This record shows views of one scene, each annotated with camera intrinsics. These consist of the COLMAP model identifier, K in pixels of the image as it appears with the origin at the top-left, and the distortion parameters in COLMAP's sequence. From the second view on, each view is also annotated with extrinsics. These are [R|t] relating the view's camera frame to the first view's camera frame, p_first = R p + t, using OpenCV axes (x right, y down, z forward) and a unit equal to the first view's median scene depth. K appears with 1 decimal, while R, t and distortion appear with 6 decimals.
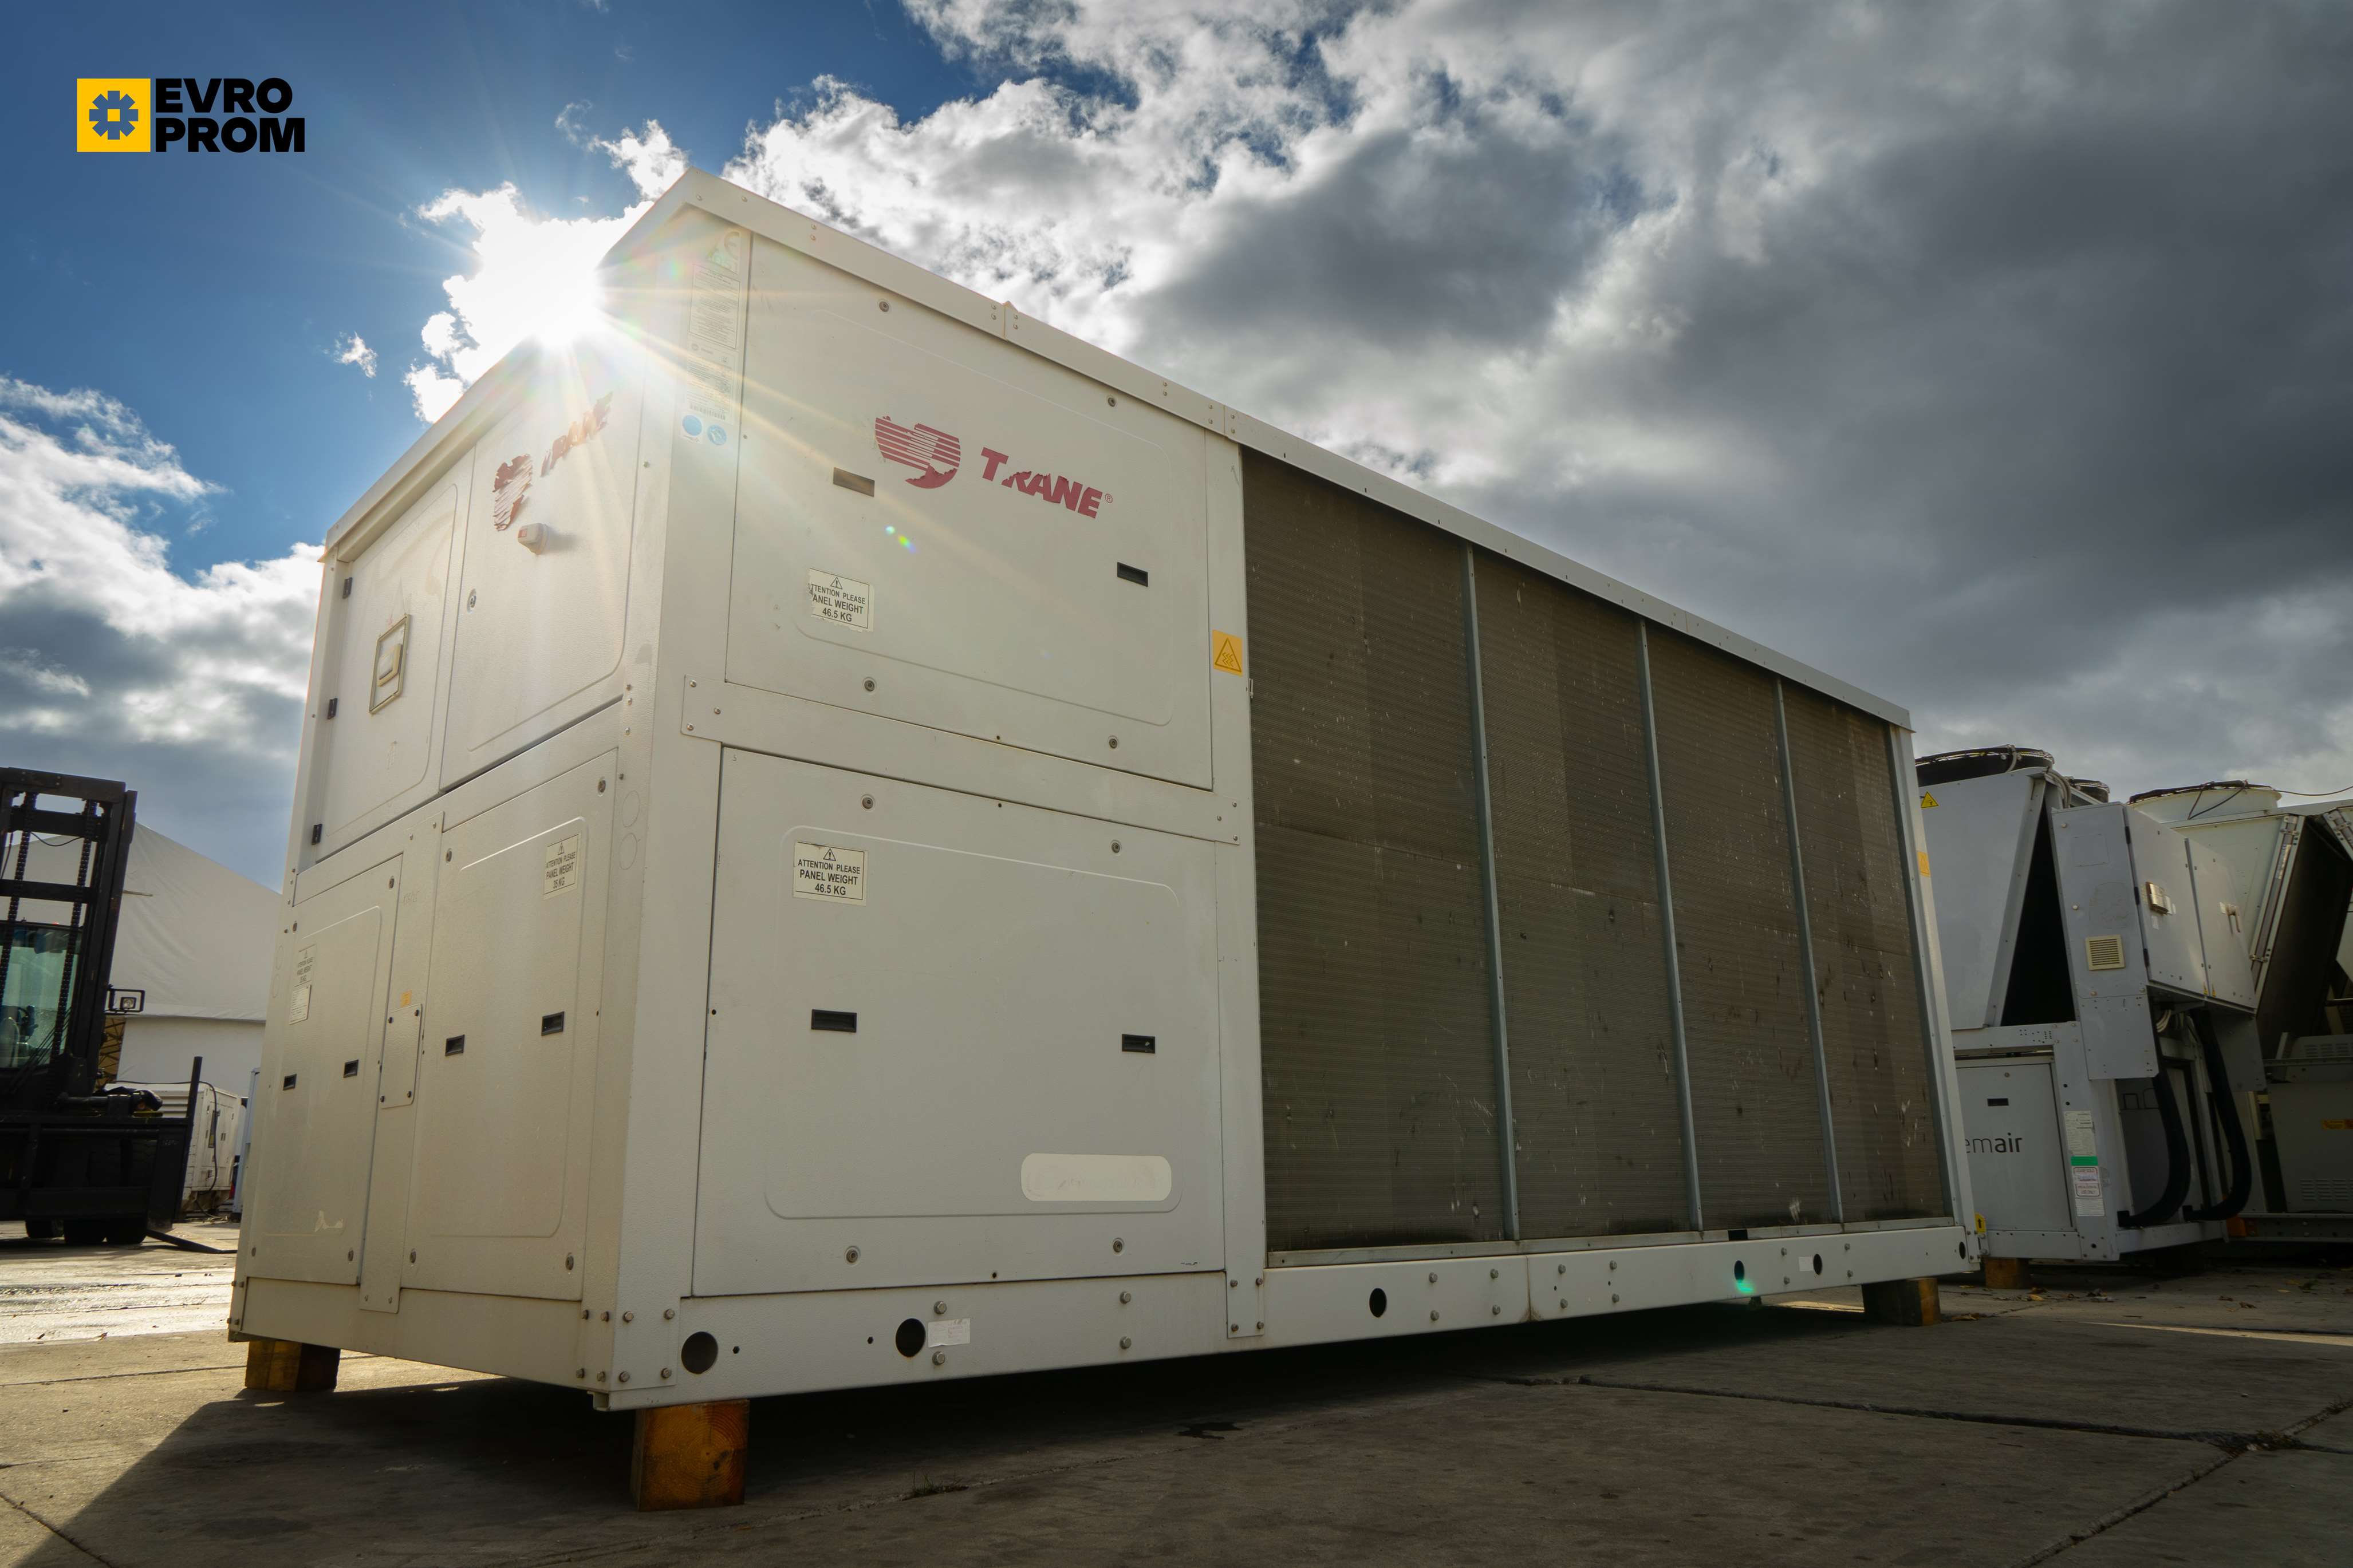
lens RADIAL K [[1611.5, 0, 1176.5], [0, 1611.5, 784.0], [0, 0, 1]] dist [-0.016923, 0.004654]
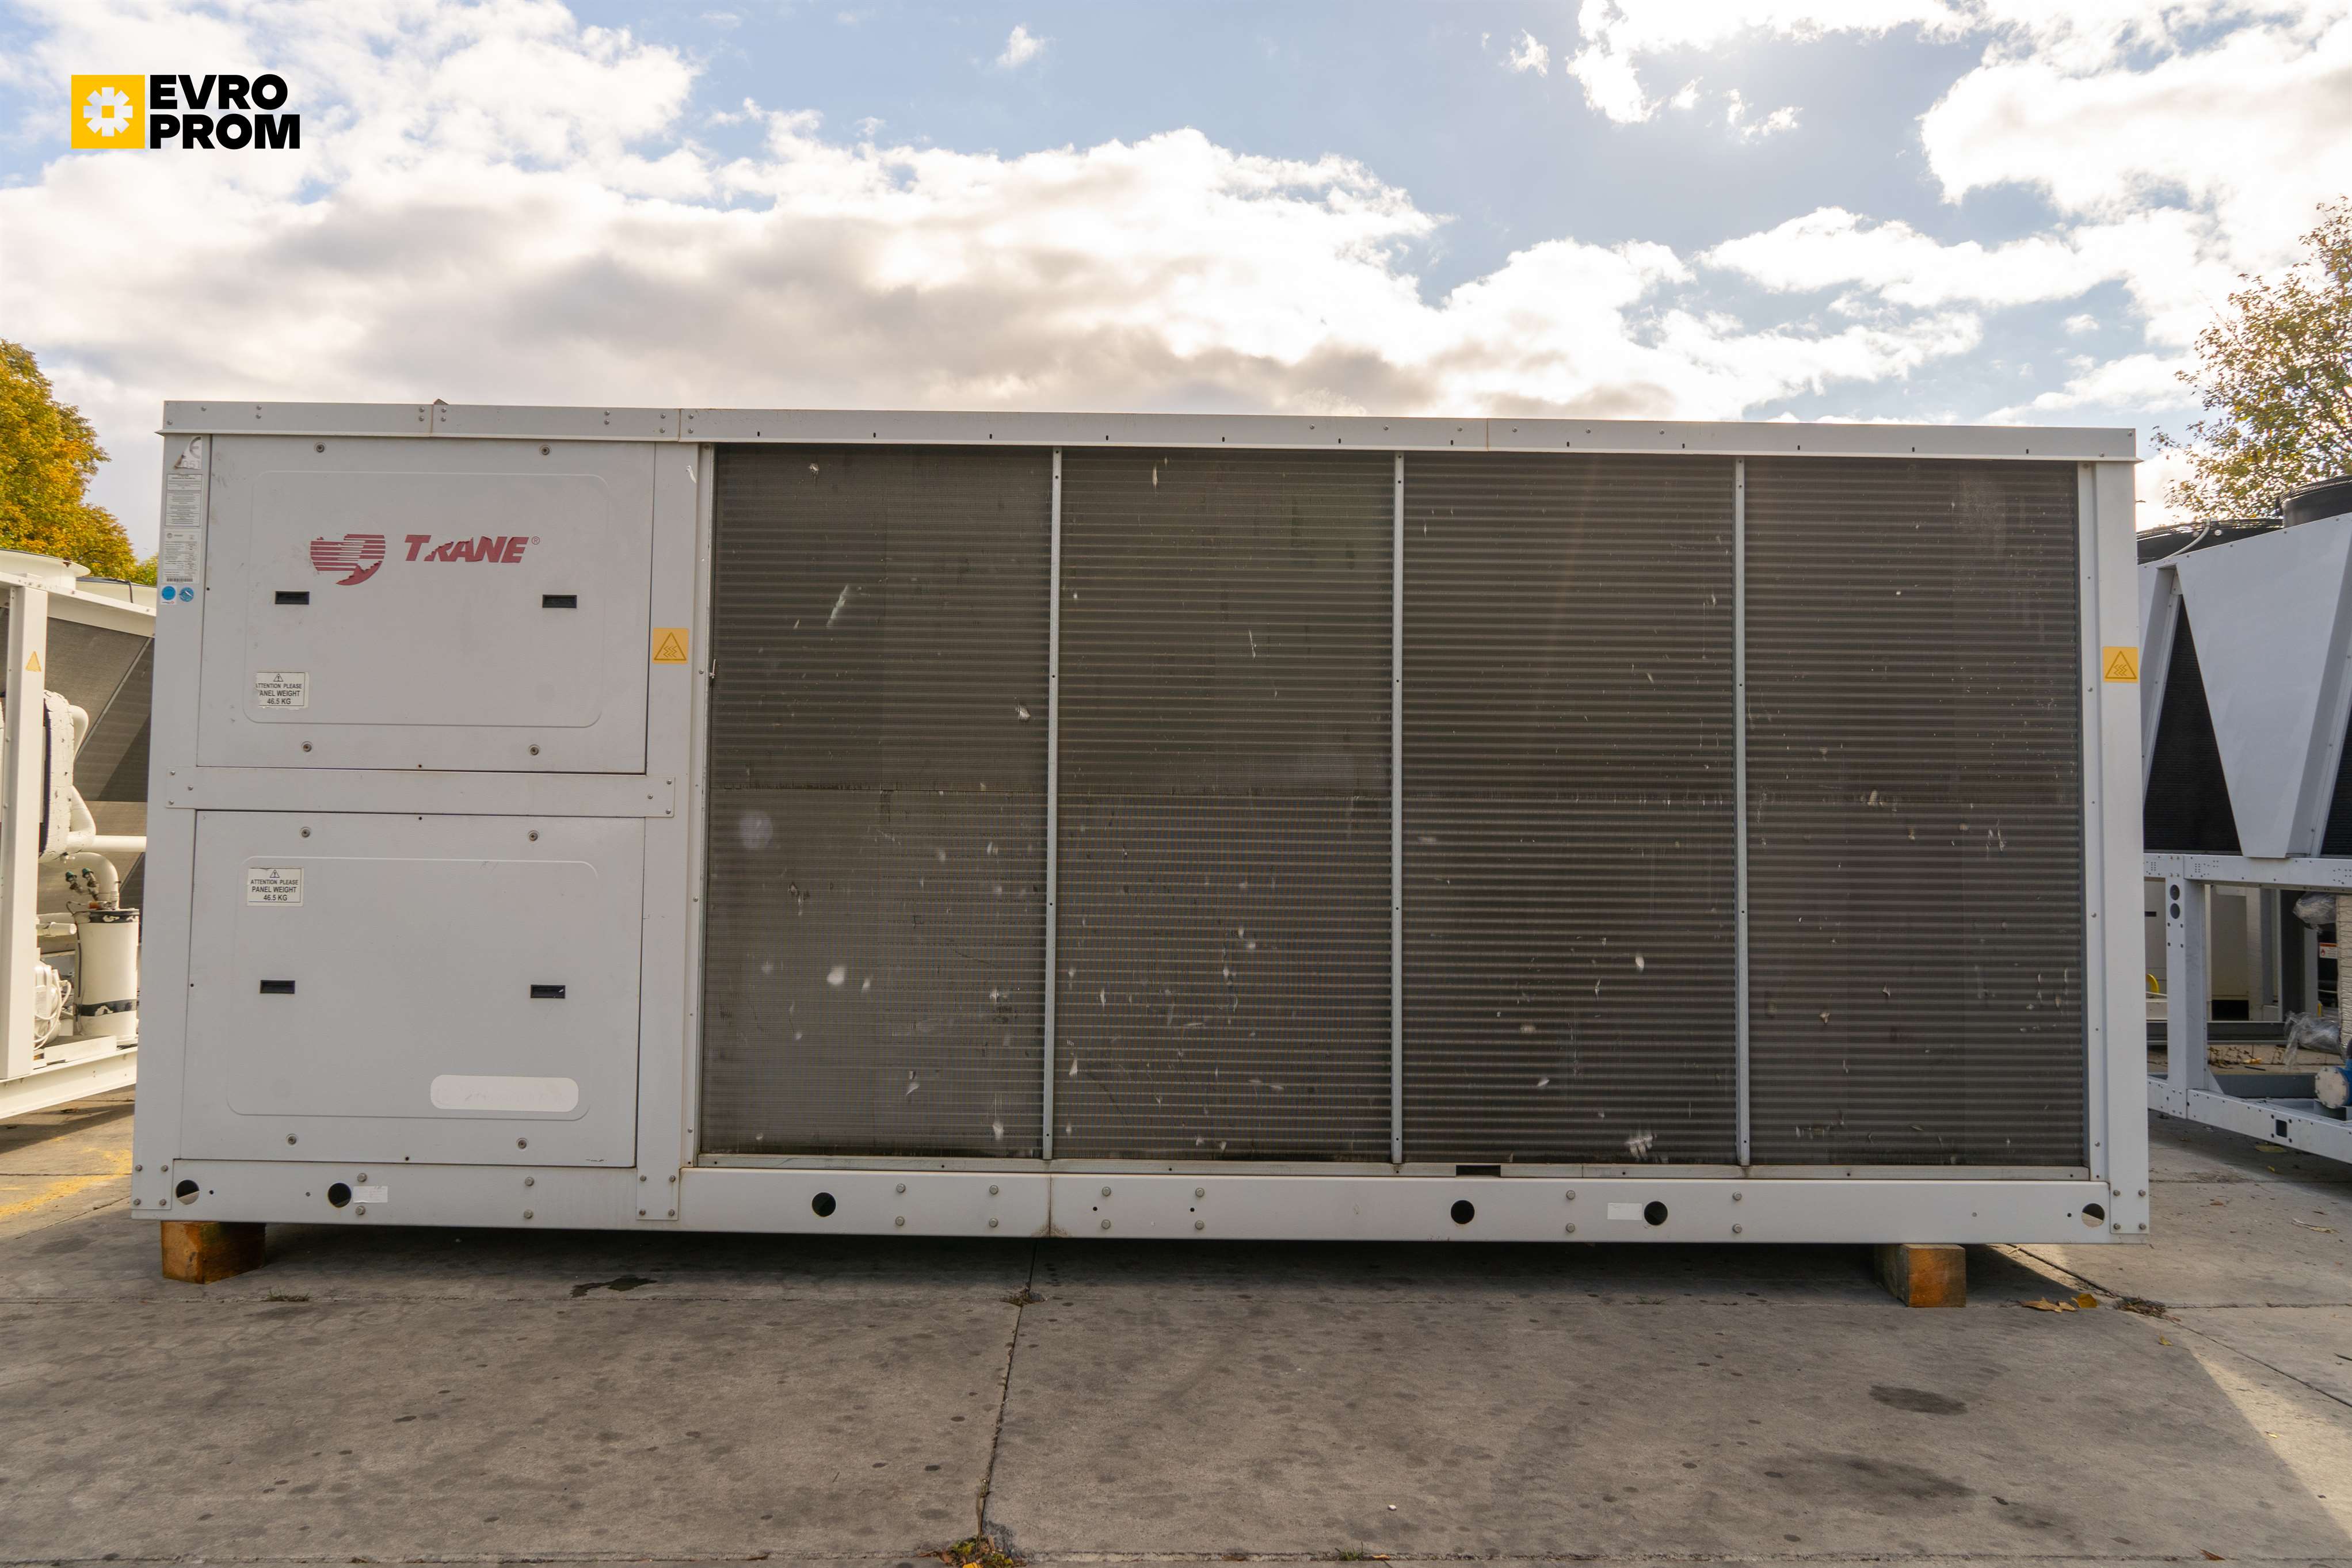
lens RADIAL K [[1610.9, 0, 1176.0], [0, 1610.9, 784.0], [0, 0, 1]] dist [-0.016923, 0.004654]
pose [[0.733062, -0.003330, -0.680153, 1.152323], [0.146927, 0.977153, 0.153572, -0.116684], [0.664102, -0.212511, 0.716803, 0.429751]]
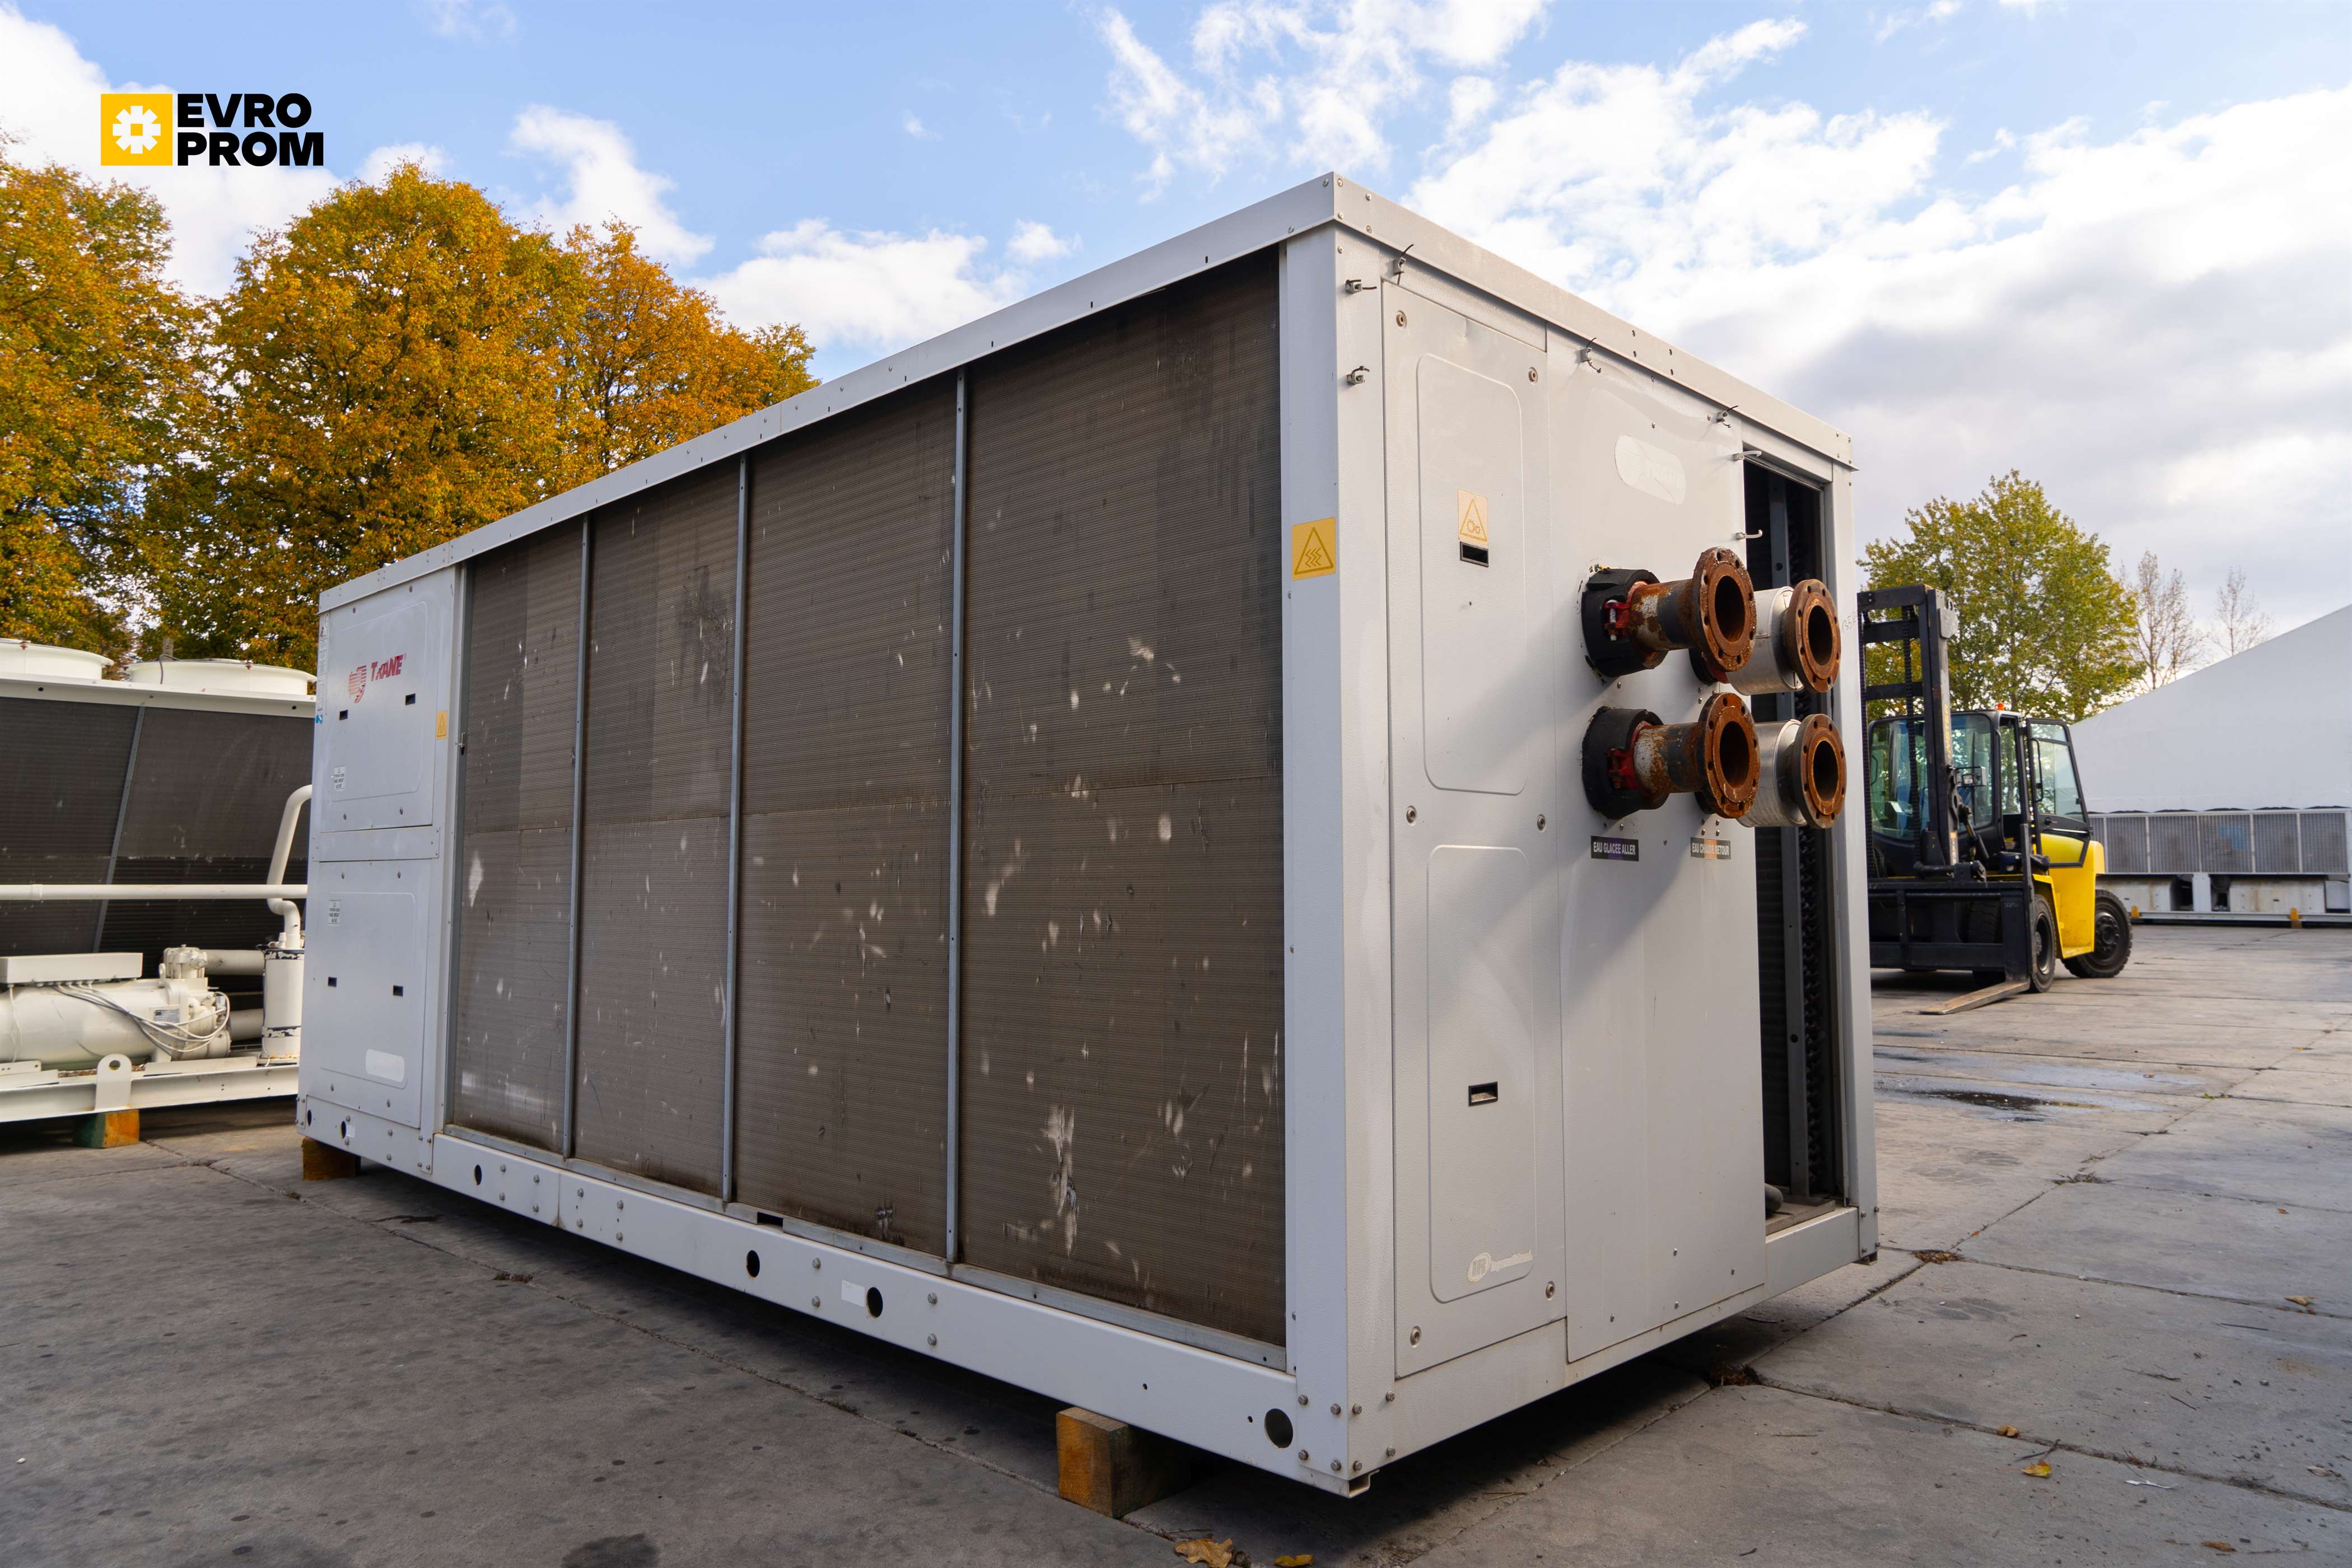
lens RADIAL K [[1543.1, 0, 1172.9], [0, 1543.1, 738.8], [0, 0, 1]] dist [-0.007035, 0.006510]
pose [[0.039398, -0.087076, -0.995422, 1.605078], [0.245751, 0.966442, -0.074814, 0.216600], [0.968532, -0.241678, 0.059474, 1.690144]]
